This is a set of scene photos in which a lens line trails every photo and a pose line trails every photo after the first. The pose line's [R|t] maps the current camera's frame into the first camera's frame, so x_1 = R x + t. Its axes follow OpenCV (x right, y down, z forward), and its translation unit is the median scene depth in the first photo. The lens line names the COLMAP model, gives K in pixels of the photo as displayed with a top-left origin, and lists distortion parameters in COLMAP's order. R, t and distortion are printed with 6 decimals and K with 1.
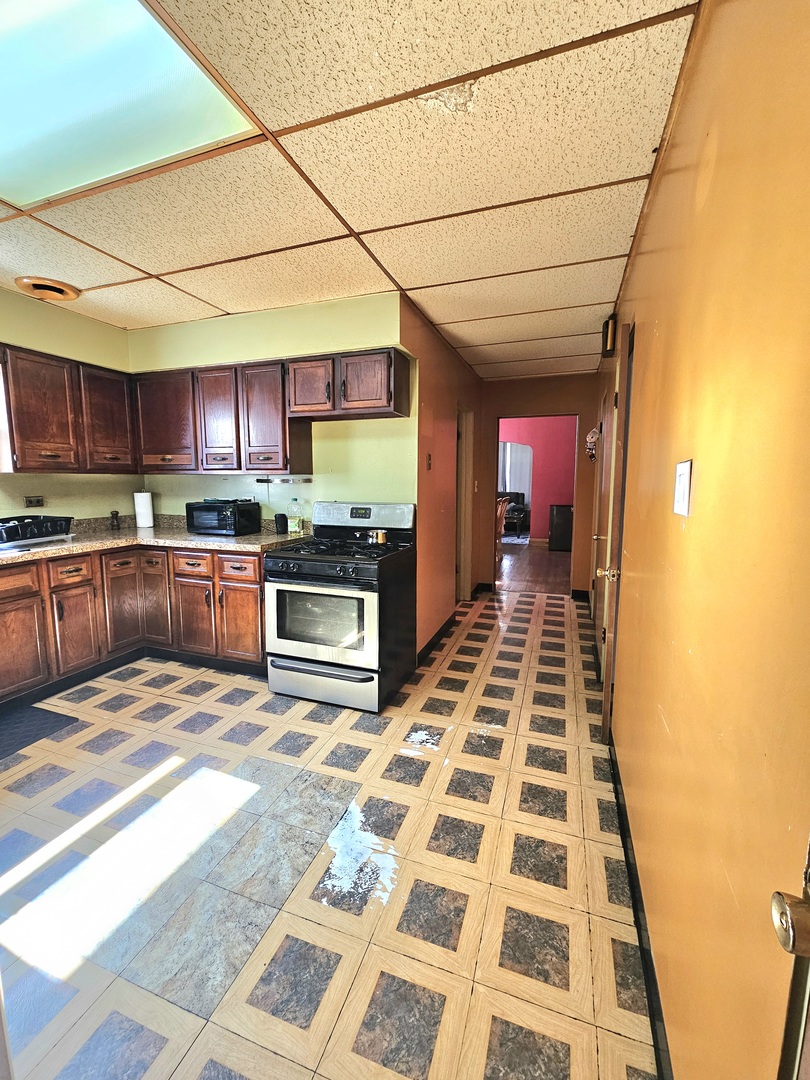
lens RADIAL K [[439.2, 0, 404.6], [0, 439.2, 537.6], [0, 0, 1]] dist [-0.002310, -0.000088]
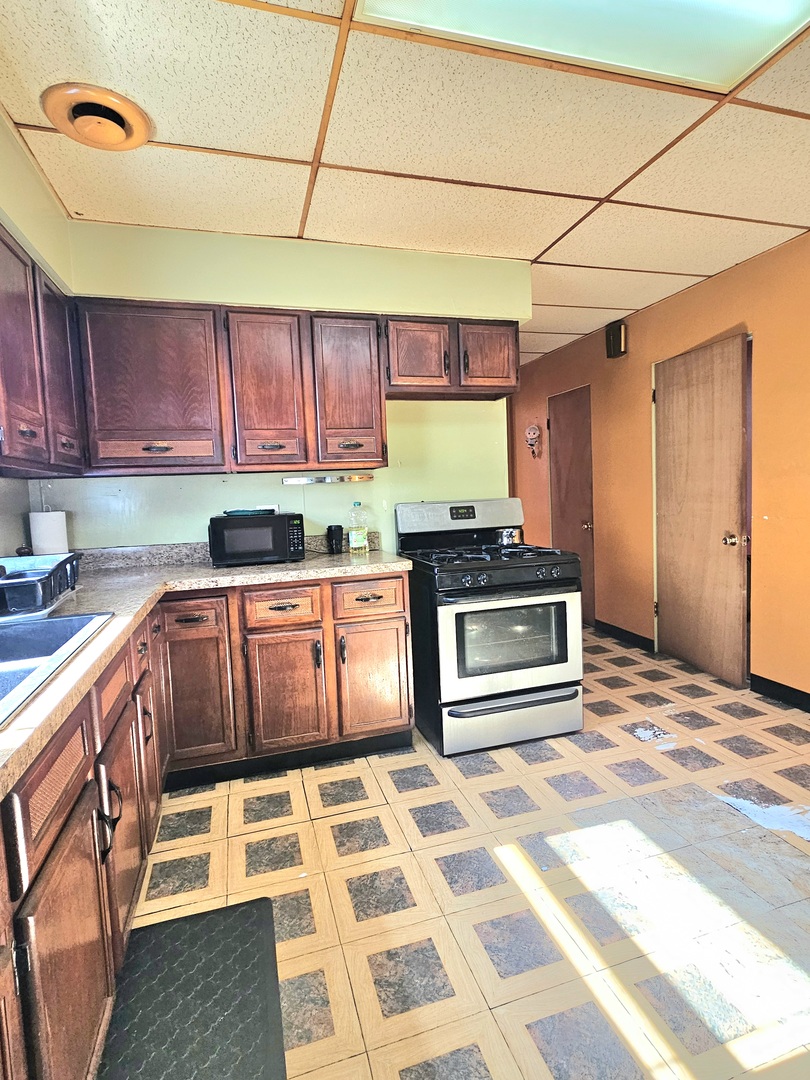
lens RADIAL K [[542.8, 0, 406.9], [0, 542.8, 537.2], [0, 0, 1]] dist [-0.001083, 0.000185]
pose [[0.803717, -0.088403, 0.588408, -0.867295], [0.121683, 0.992422, -0.017107, -0.006933], [-0.582437, 0.085348, 0.808383, 0.269393]]
